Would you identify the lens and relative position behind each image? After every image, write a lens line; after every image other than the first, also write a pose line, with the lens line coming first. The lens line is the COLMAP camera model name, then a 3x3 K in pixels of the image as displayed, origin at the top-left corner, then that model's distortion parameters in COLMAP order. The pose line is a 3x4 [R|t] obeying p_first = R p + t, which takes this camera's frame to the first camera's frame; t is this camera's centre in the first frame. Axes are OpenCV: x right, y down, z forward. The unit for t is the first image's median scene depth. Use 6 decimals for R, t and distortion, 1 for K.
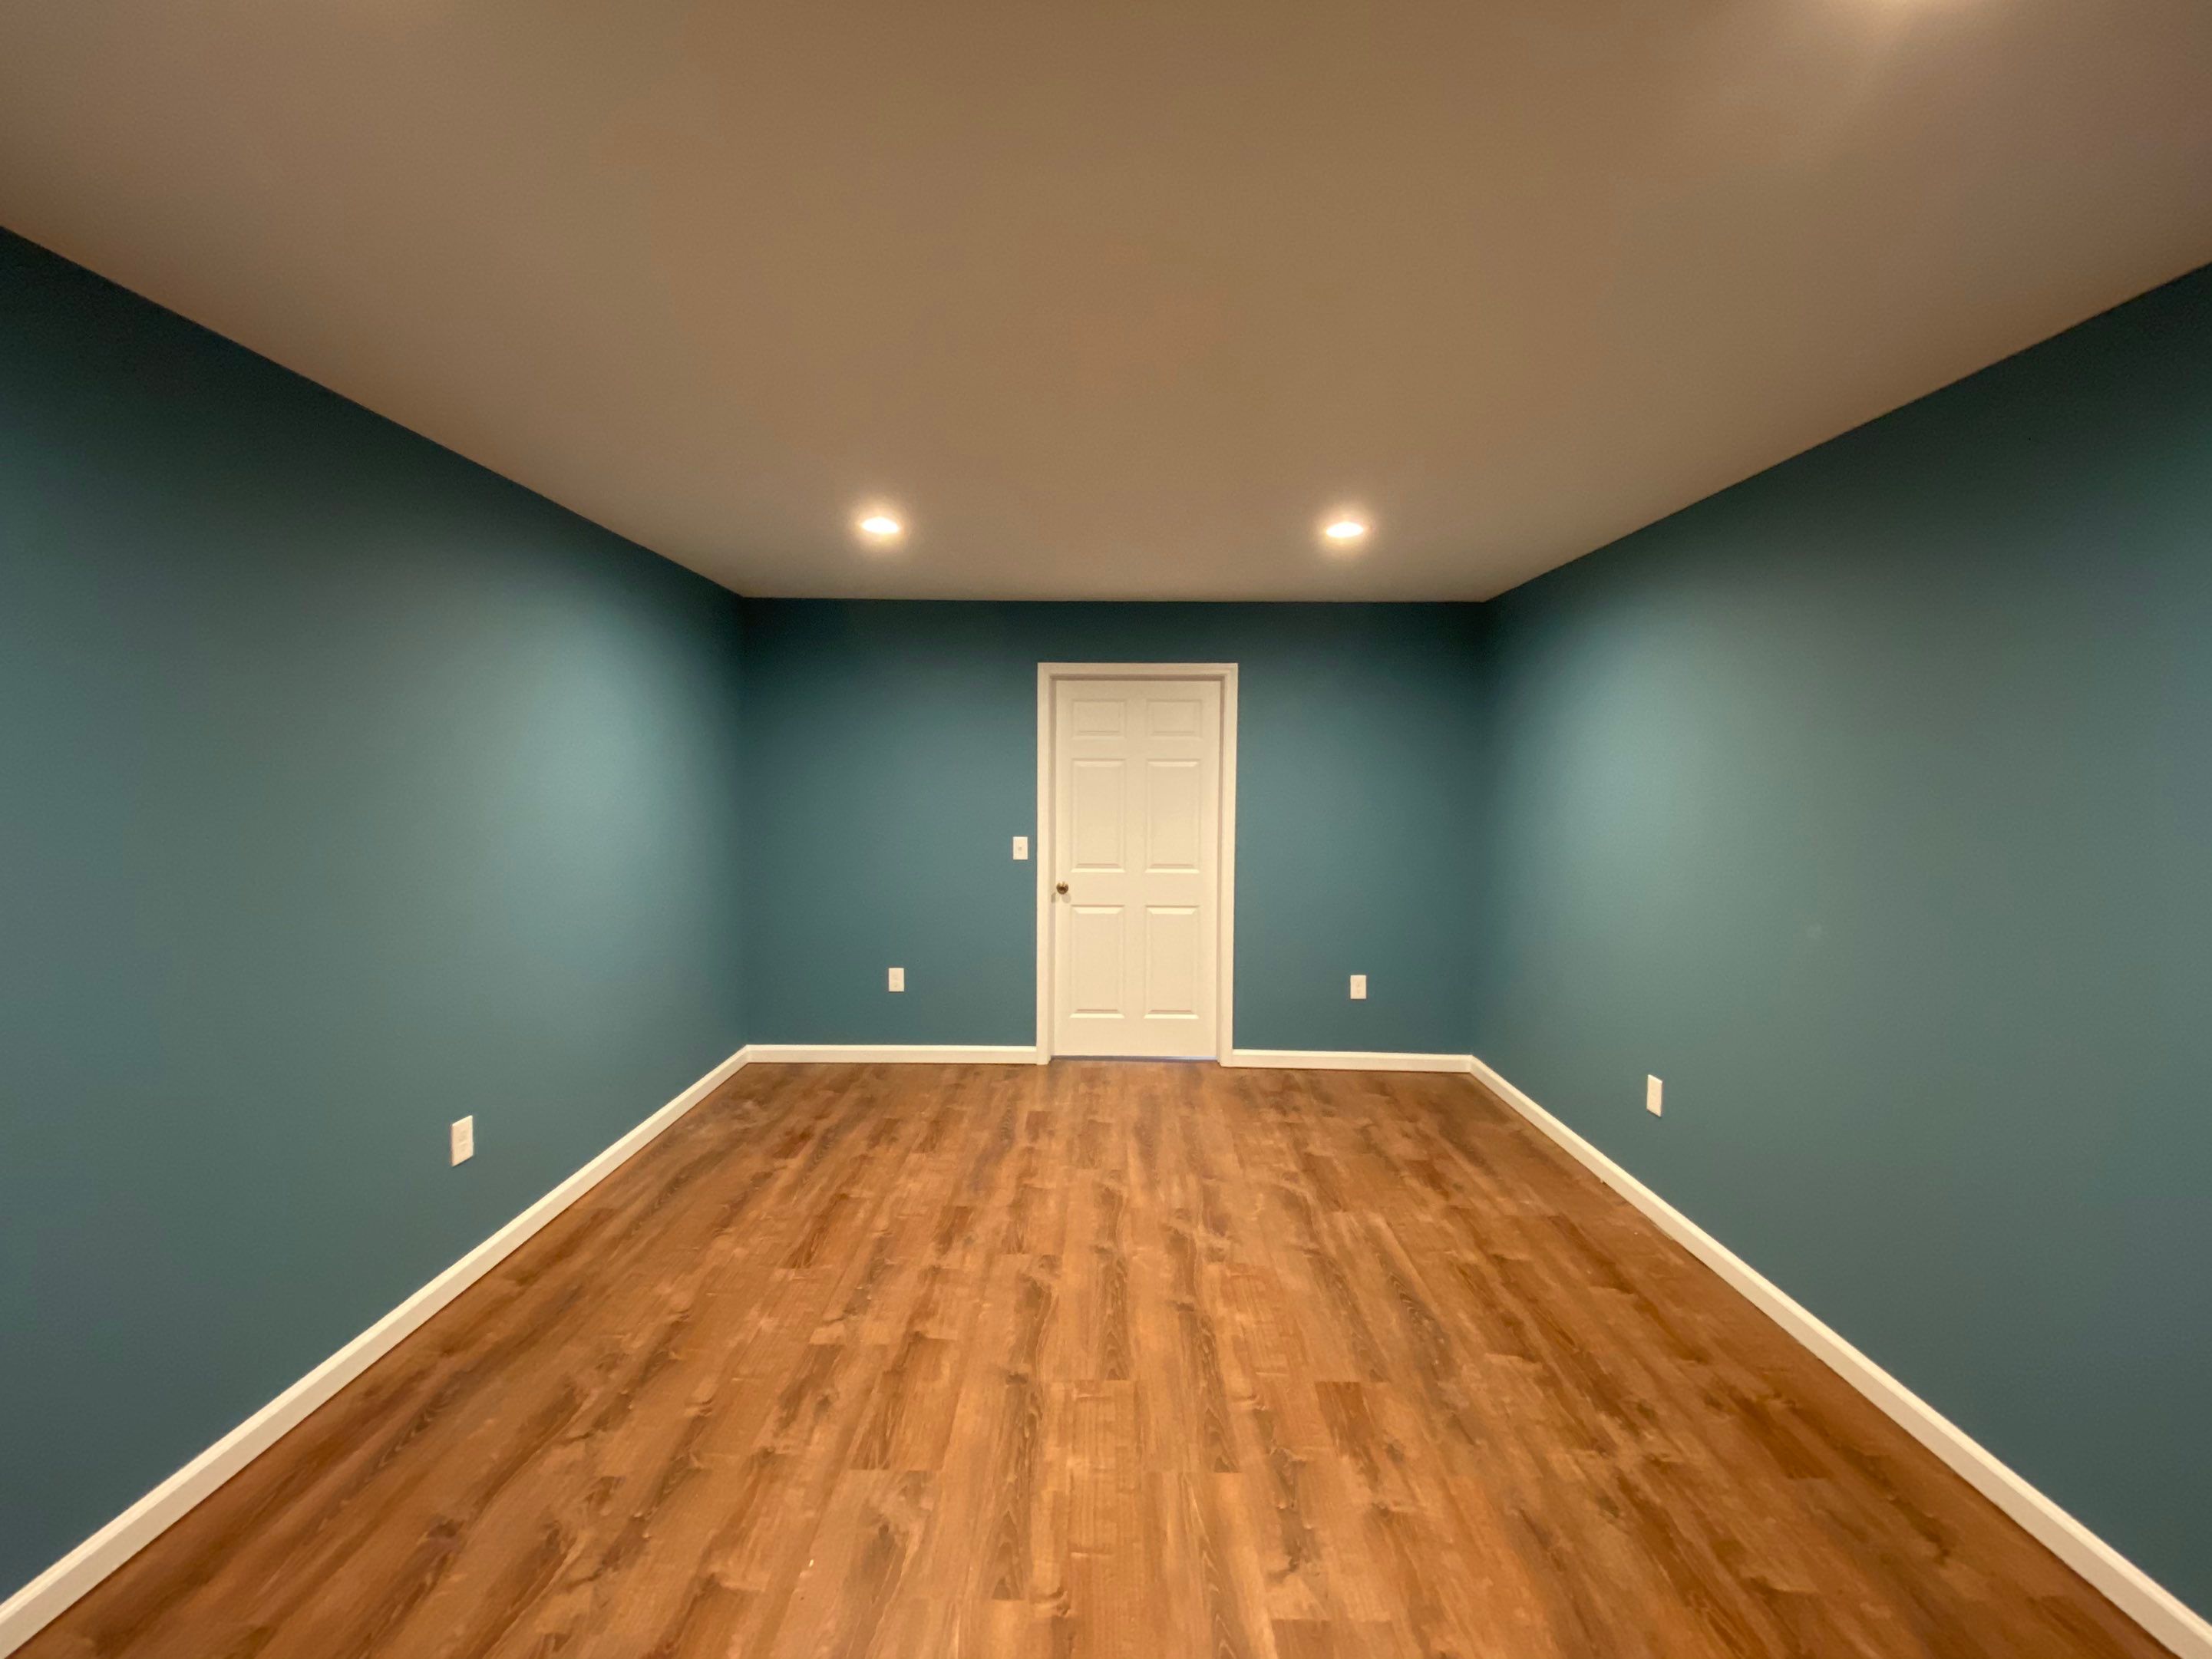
lens RADIAL K [[904.6, 0, 1101.5], [0, 904.6, 807.8], [0, 0, 1]] dist [0.055047, -0.040309]
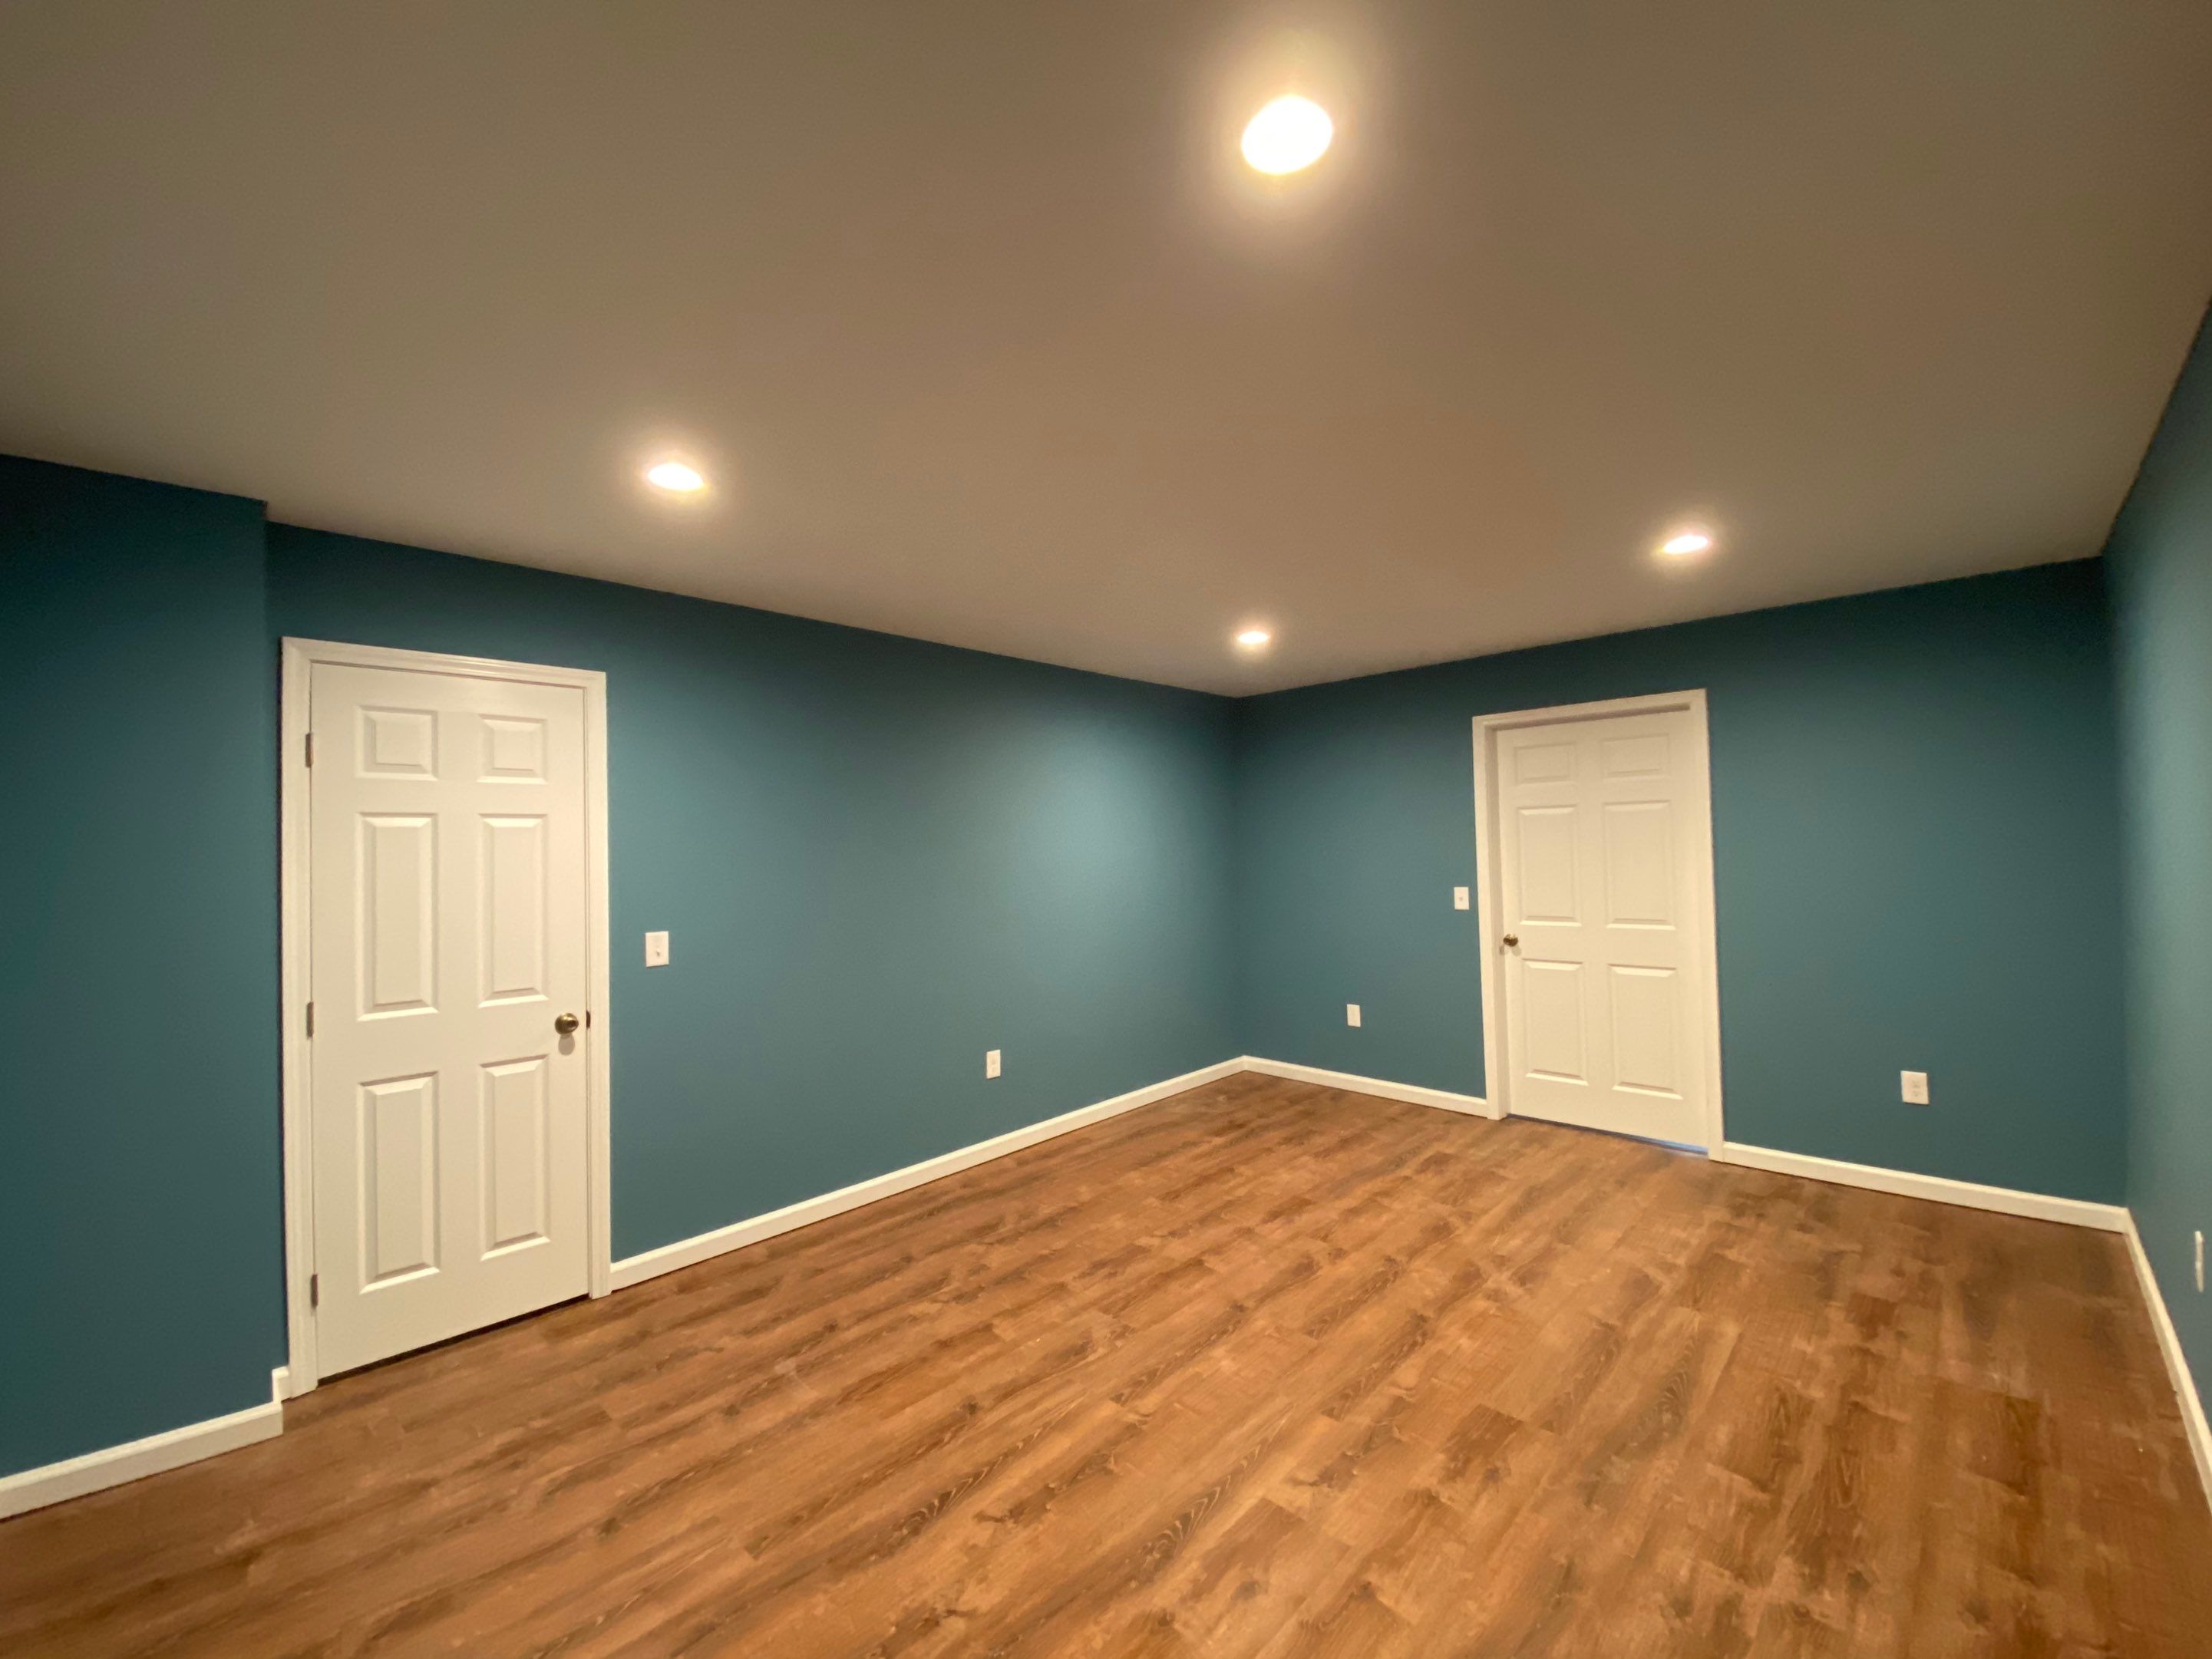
lens RADIAL K [[905.9, 0, 1099.3], [0, 905.9, 821.0], [0, 0, 1]] dist [0.025393, -0.018308]
pose [[0.727027, -0.045521, -0.685099, 0.566180], [0.007439, 0.998264, -0.058434, 0.024852], [0.686569, 0.037386, 0.726103, -0.051813]]
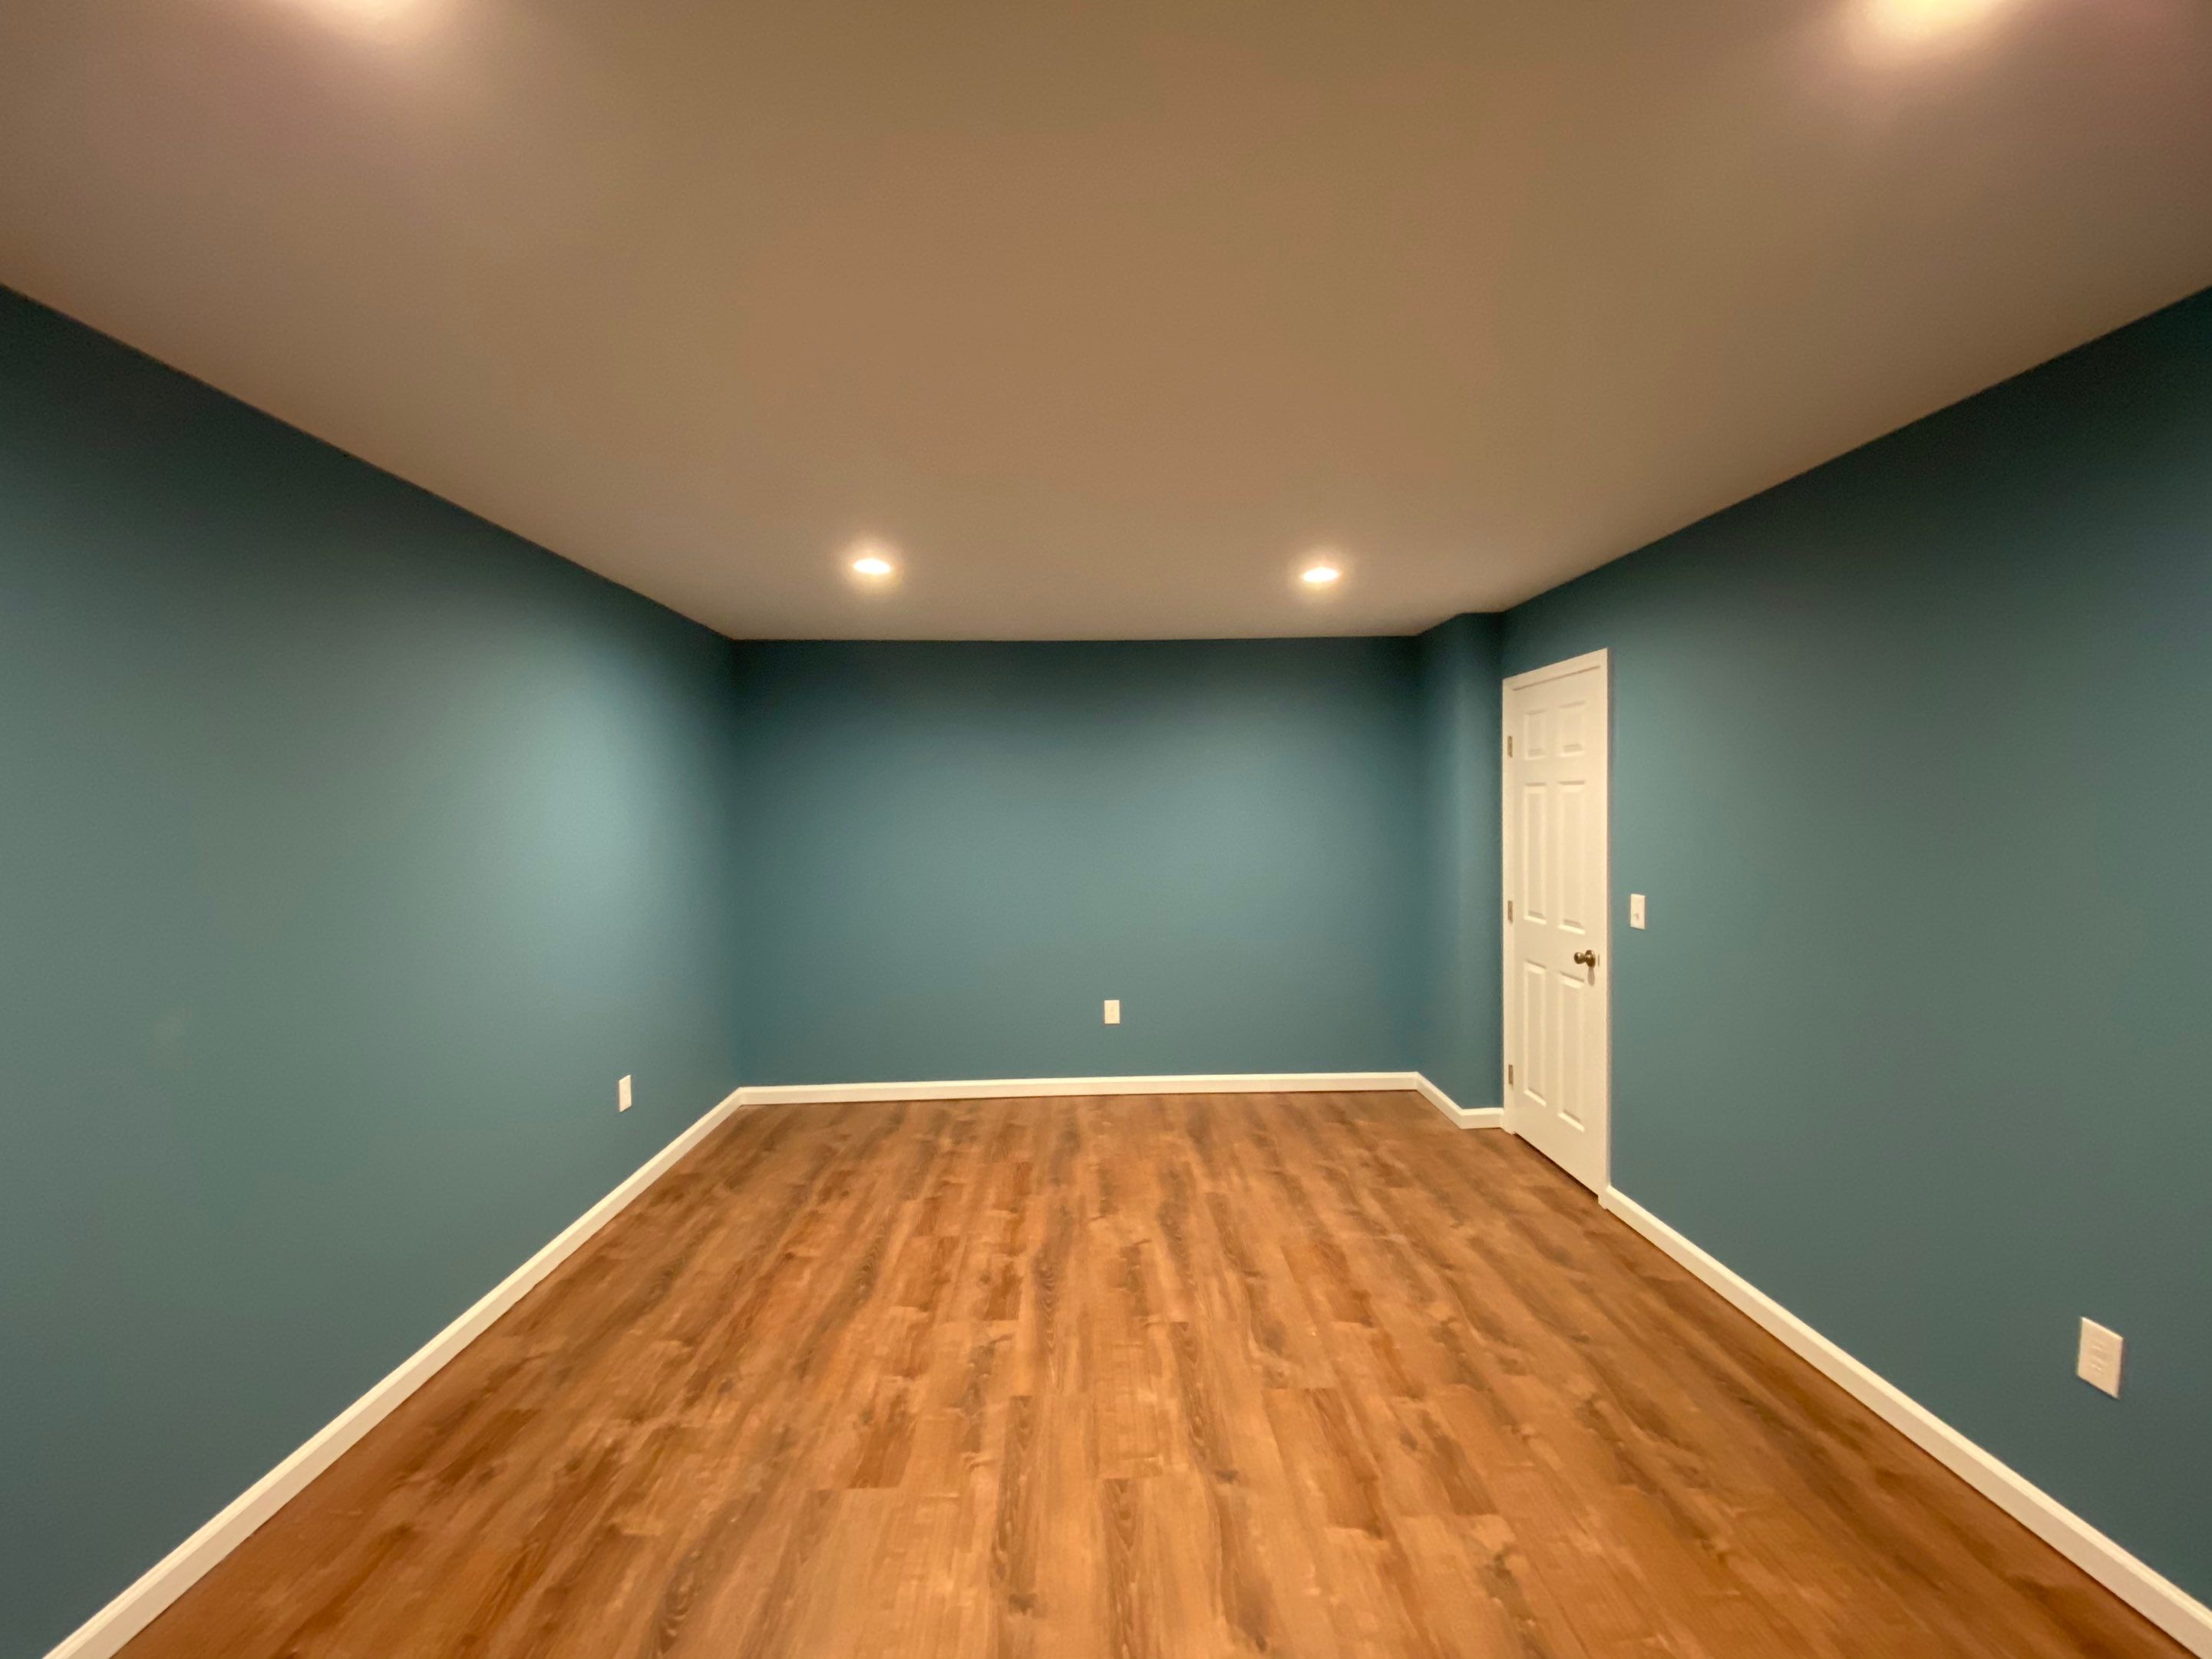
lens RADIAL K [[905.9, 0, 1099.3], [0, 905.9, 821.0], [0, 0, 1]] dist [0.025393, -0.018308]
pose [[-0.999515, 0.001027, -0.031129, 0.053777], [-0.000485, 0.998821, 0.048538, -0.060184], [0.031143, 0.048530, -0.998336, 1.618451]]
